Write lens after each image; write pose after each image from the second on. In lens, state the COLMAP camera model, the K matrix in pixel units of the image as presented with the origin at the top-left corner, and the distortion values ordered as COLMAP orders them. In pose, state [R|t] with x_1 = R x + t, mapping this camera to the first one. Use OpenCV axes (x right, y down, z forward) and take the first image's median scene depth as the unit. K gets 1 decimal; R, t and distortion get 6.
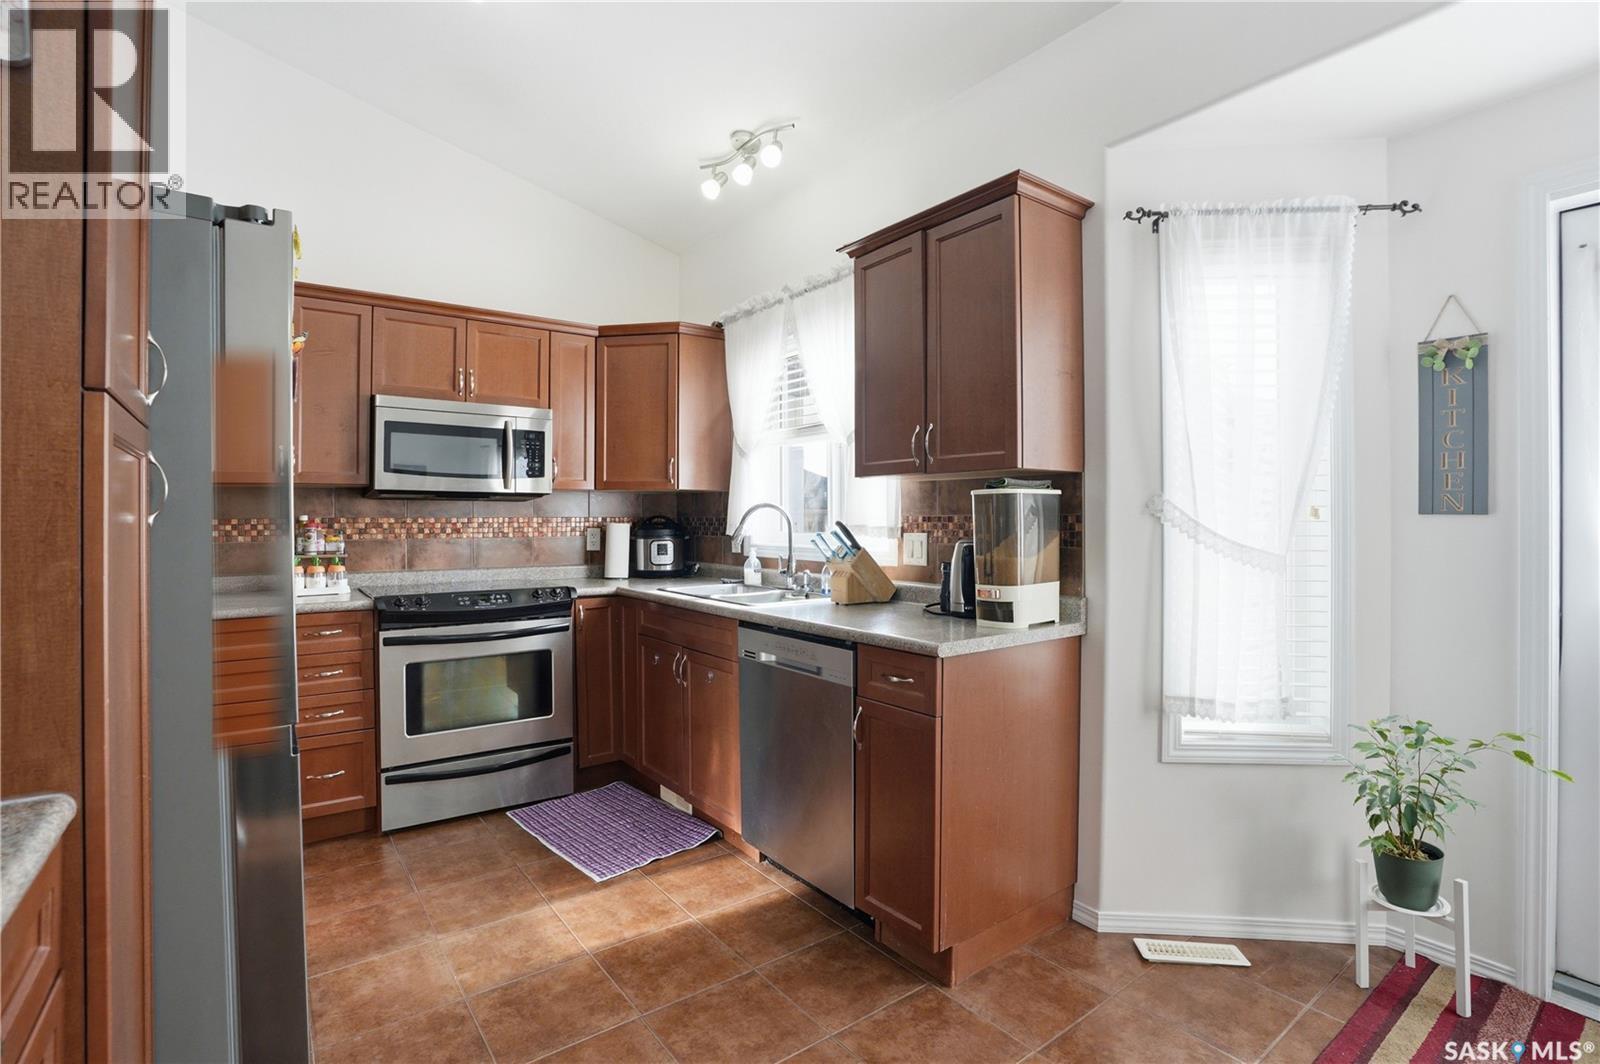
lens RADIAL K [[757.2, 0, 805.9], [0, 757.2, 514.9], [0, 0, 1]] dist [-0.073537, 0.026112]
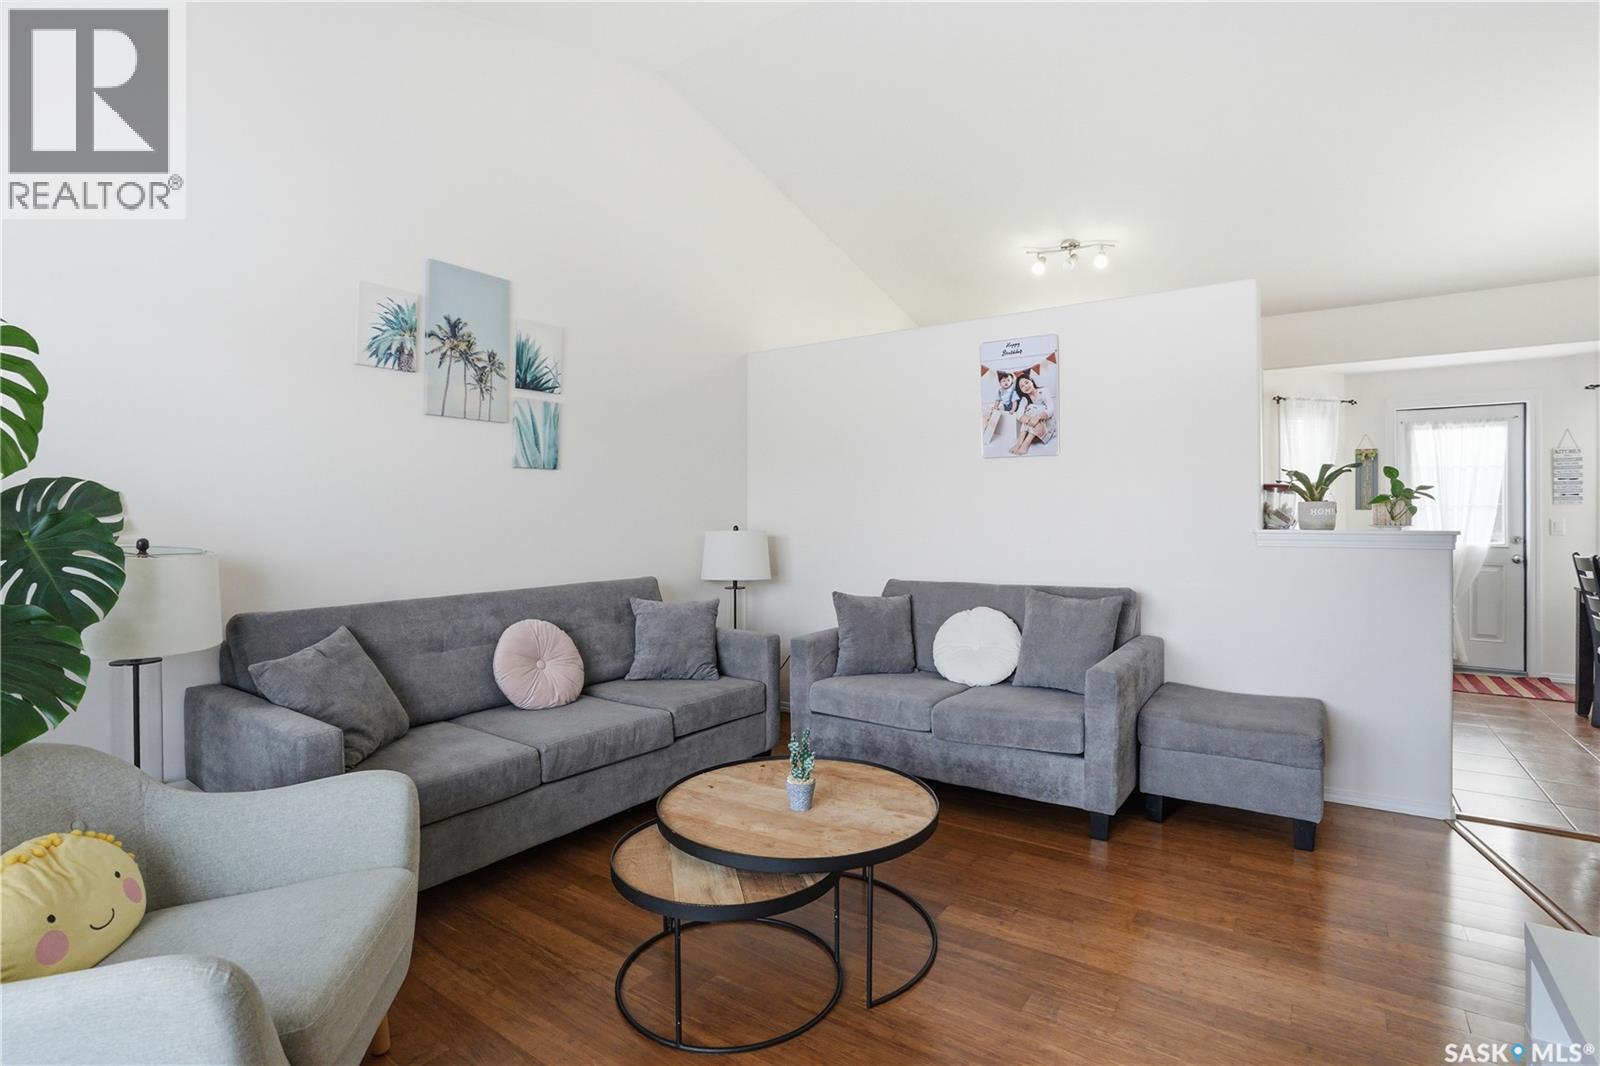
lens RADIAL K [[757.2, 0, 805.9], [0, 757.2, 515.9], [0, 0, 1]] dist [-0.073537, 0.026112]
pose [[0.950507, -0.002177, 0.310696, -1.696541], [0.001463, 0.999996, 0.002531, 0.008448], [-0.310700, -0.001951, 0.950506, -0.854428]]
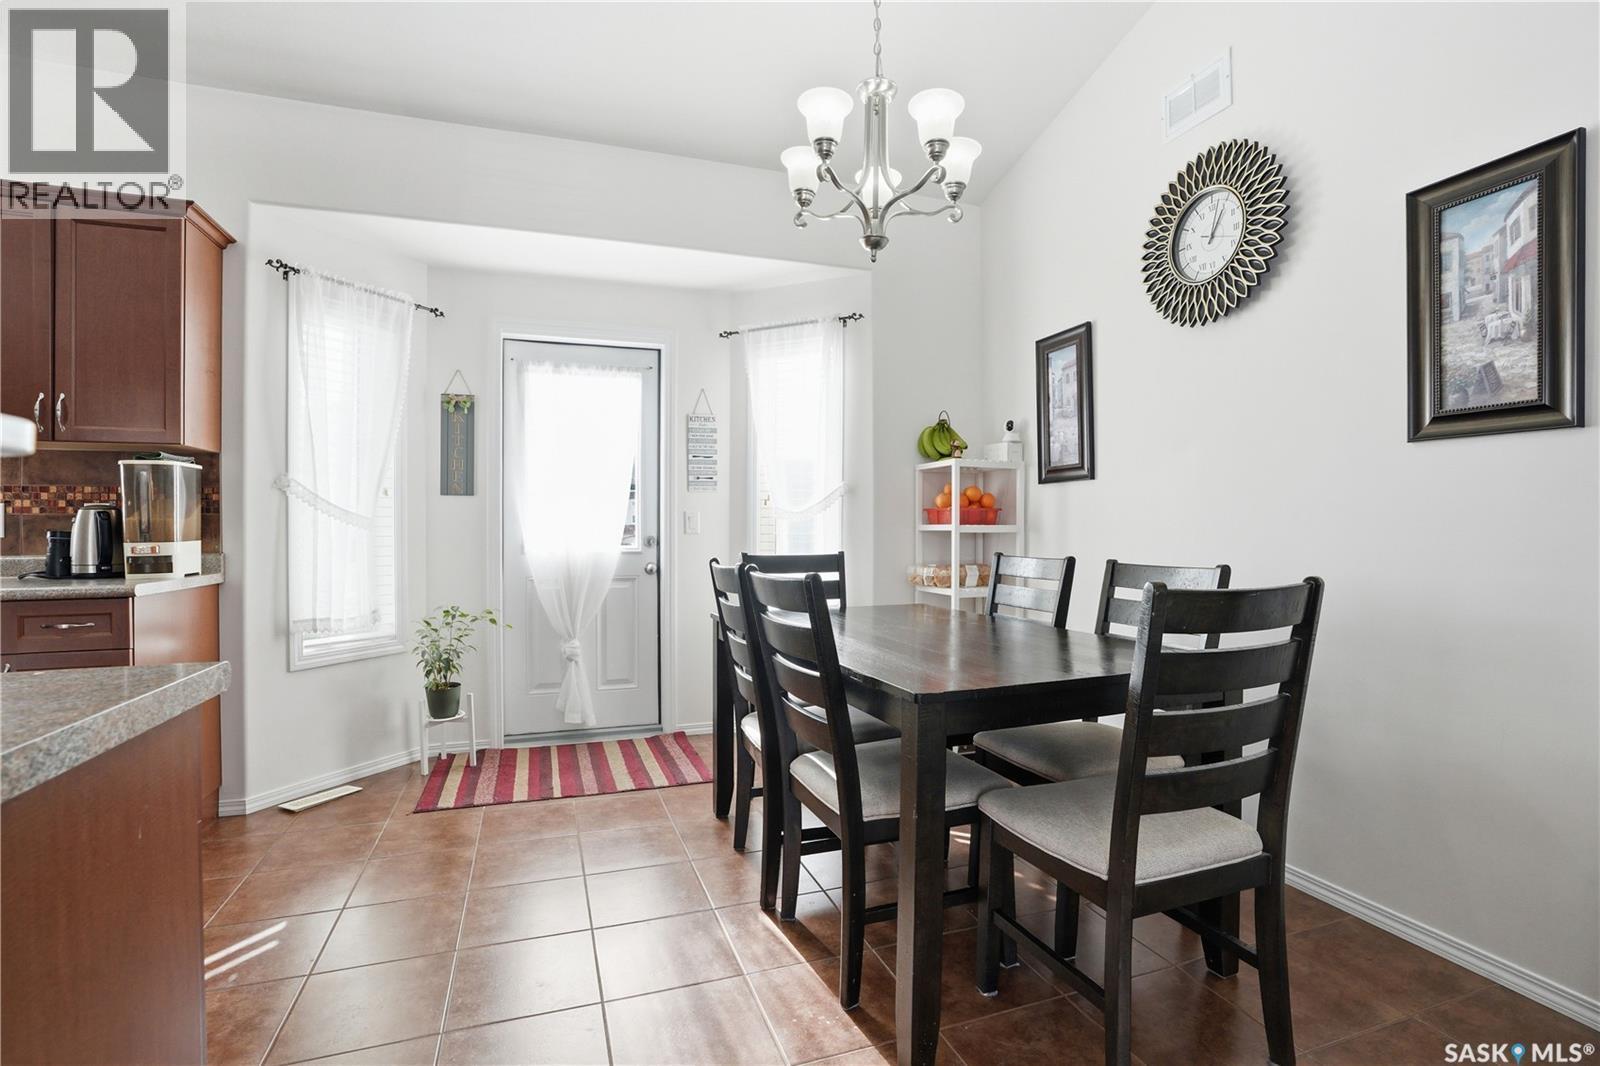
lens RADIAL K [[750.1, 0, 803.4], [0, 750.1, 520.3], [0, 0, 1]] dist [-0.071707, 0.029073]
pose [[0.298984, 0.008053, 0.954224, -0.432131], [-0.000708, 0.999966, -0.008218, 0.056703], [-0.954258, 0.001781, 0.298979, -0.252254]]
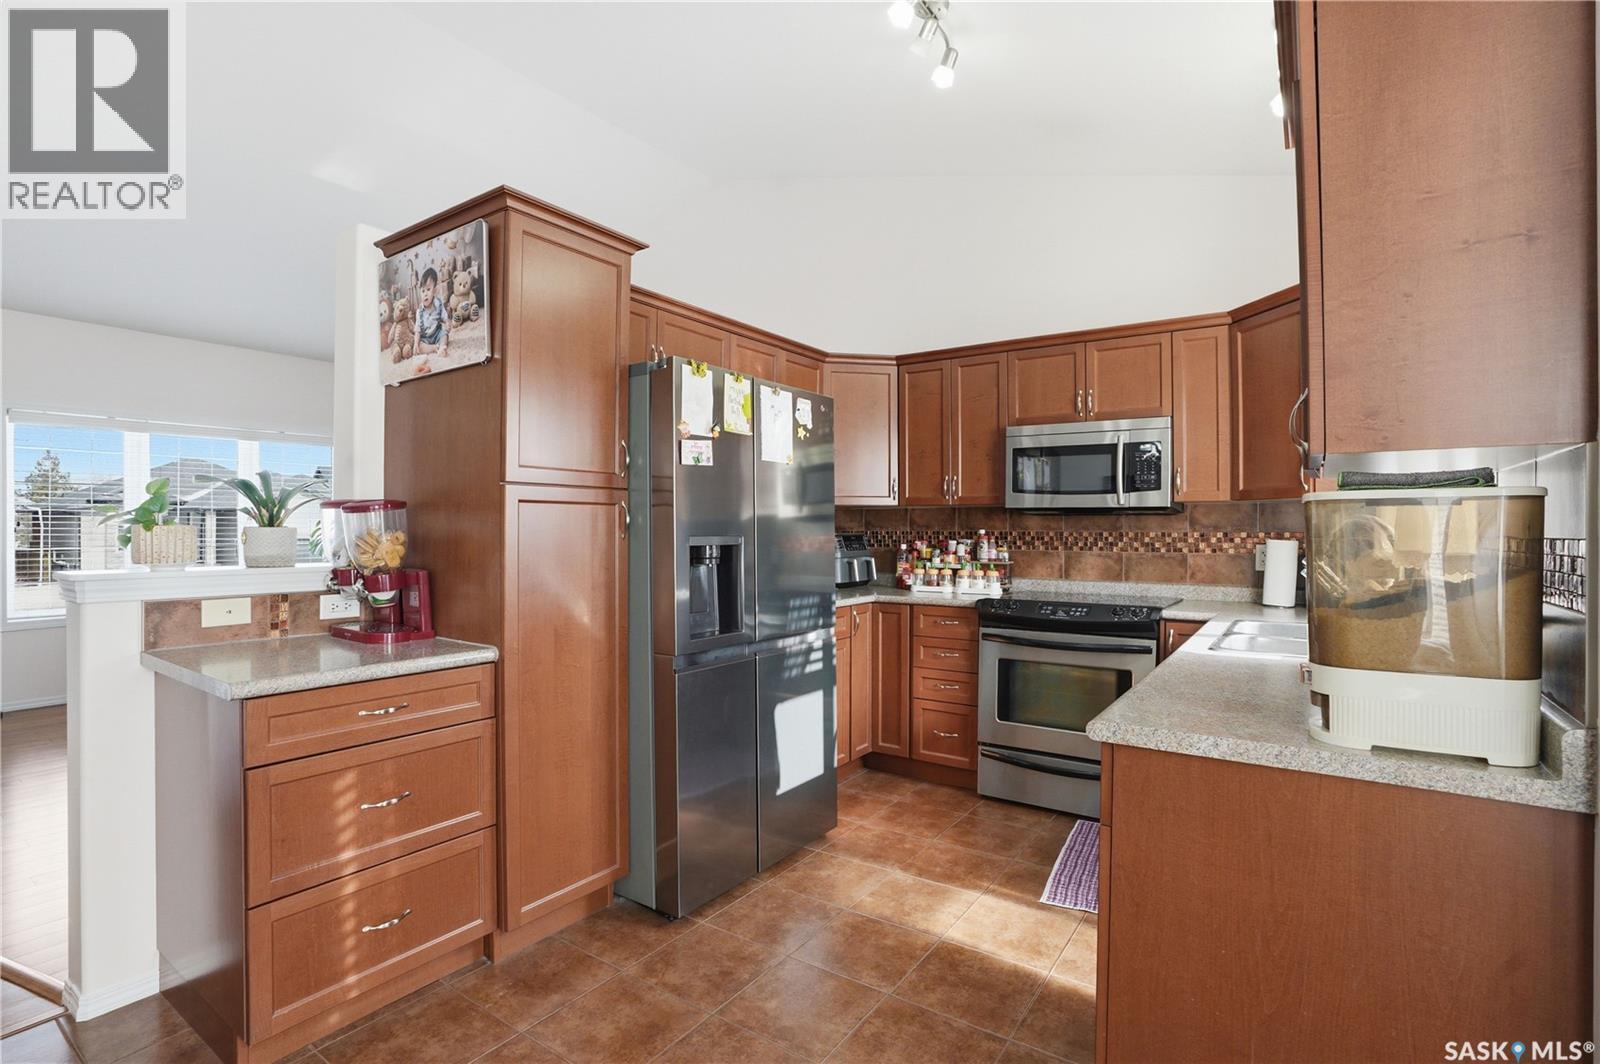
lens RADIAL K [[761.9, 0, 801.4], [0, 761.9, 526.6], [0, 0, 1]] dist [-0.073596, 0.031386]
pose [[0.309702, 0.000310, -0.950834, 0.558113], [0.002991, 0.999995, 0.001300, -0.008853], [0.950829, -0.003247, 0.309699, 0.381800]]
